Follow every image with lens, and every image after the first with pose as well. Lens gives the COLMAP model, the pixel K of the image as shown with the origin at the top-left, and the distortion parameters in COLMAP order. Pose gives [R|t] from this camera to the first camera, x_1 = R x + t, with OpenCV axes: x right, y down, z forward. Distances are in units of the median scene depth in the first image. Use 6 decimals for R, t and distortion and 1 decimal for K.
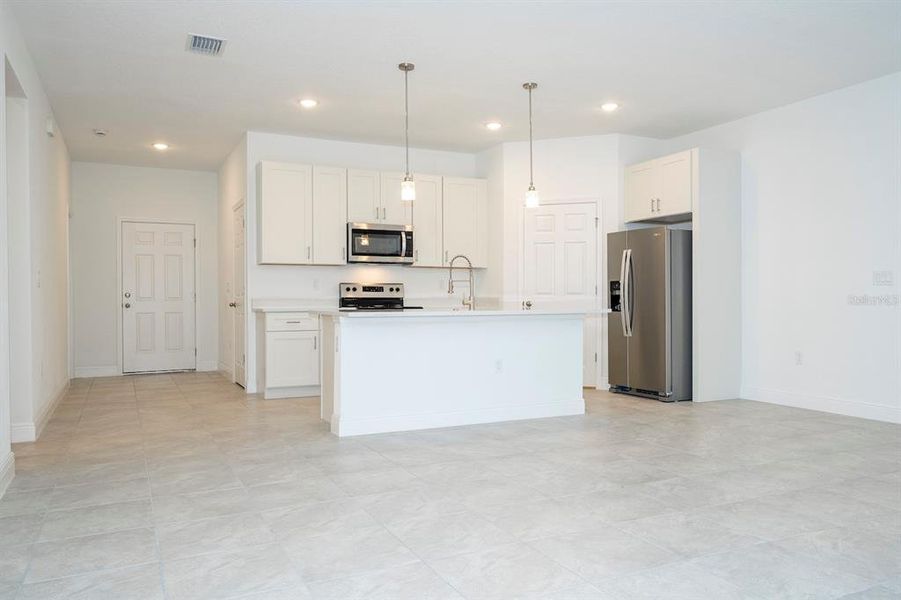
lens RADIAL K [[680.4, 0, 450.0], [0, 680.4, 303.1], [0, 0, 1]] dist [0.006248, -0.010671]
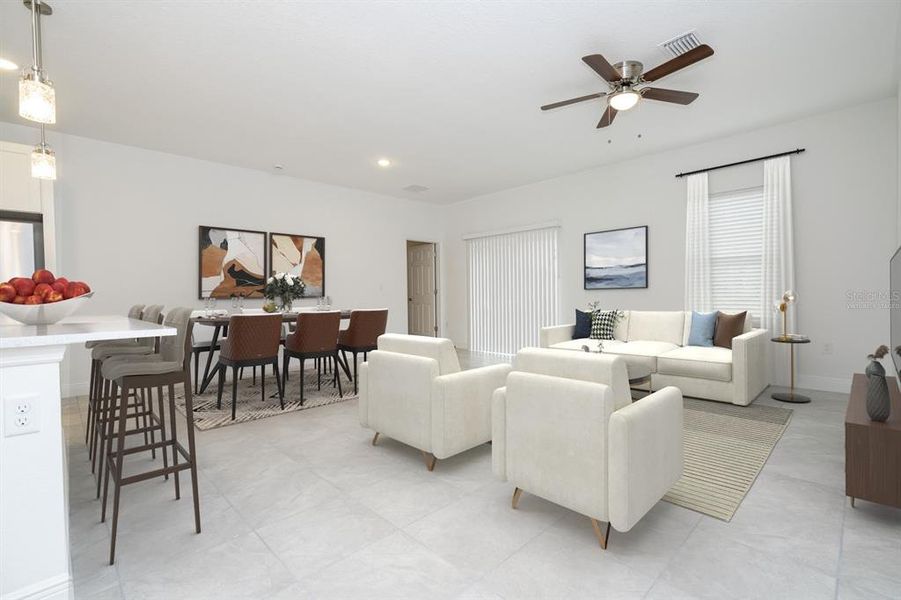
lens RADIAL K [[408.9, 0, 458.5], [0, 408.9, 299.8], [0, 0, 1]] dist [-0.002158, 0.000731]
pose [[-0.323431, -0.007675, 0.946221, -0.338427], [0.024661, 0.999559, 0.016537, -0.006572], [-0.945930, 0.028684, -0.323099, 0.568336]]
